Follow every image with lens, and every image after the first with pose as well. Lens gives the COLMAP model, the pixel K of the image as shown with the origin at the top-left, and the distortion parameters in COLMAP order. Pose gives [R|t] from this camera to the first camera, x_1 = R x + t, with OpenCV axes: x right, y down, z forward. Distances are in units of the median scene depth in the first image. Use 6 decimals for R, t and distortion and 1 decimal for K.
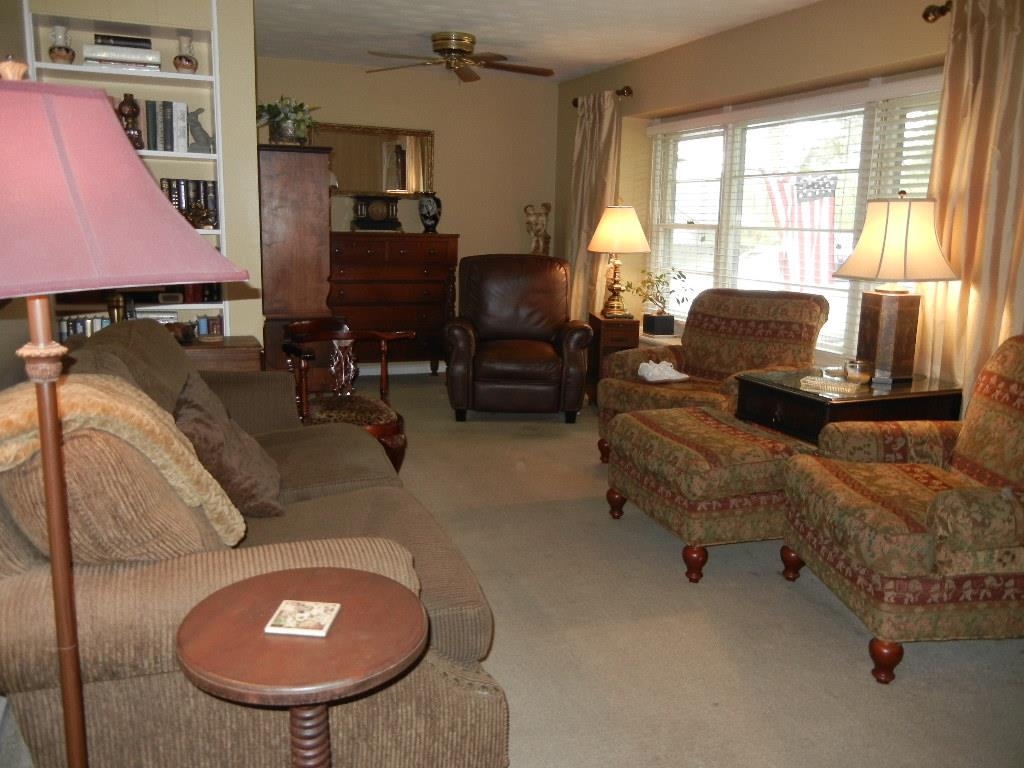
lens RADIAL K [[877.4, 0, 507.4], [0, 877.4, 382.8], [0, 0, 1]] dist [-0.006158, 0.002579]
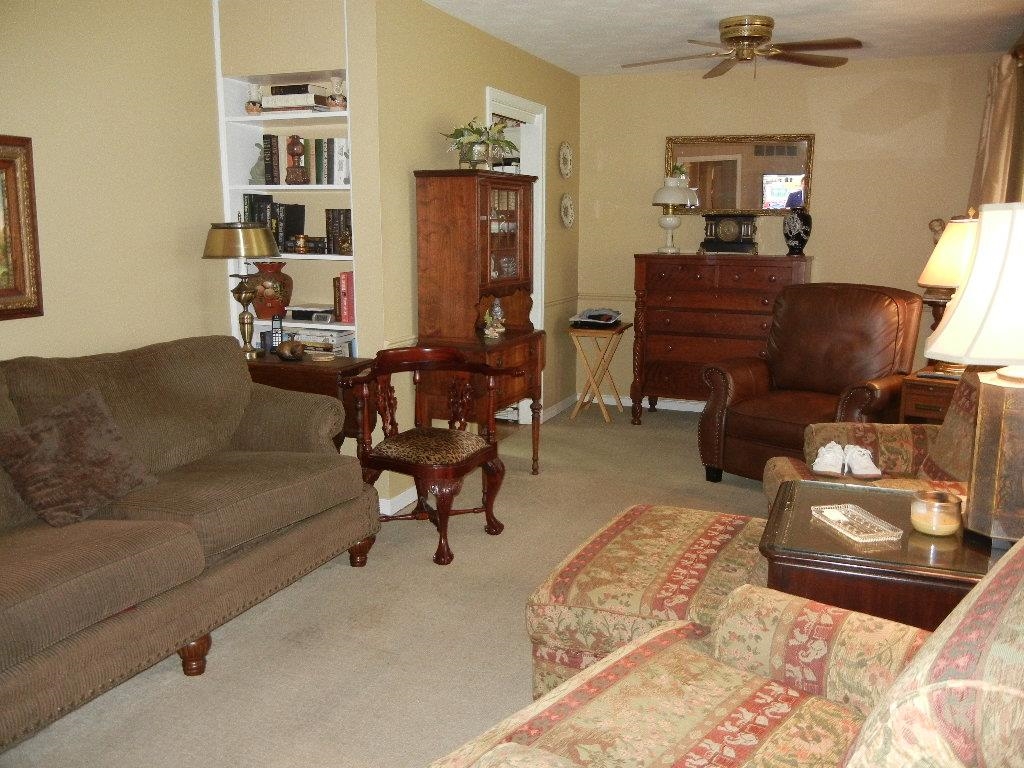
lens RADIAL K [[877.4, 0, 507.4], [0, 877.4, 382.8], [0, 0, 1]] dist [-0.006158, 0.002579]
pose [[0.713393, 0.099698, -0.693635, 0.554123], [-0.113813, 0.993170, 0.025696, -0.073011], [0.691460, 0.060614, 0.719868, 0.386815]]
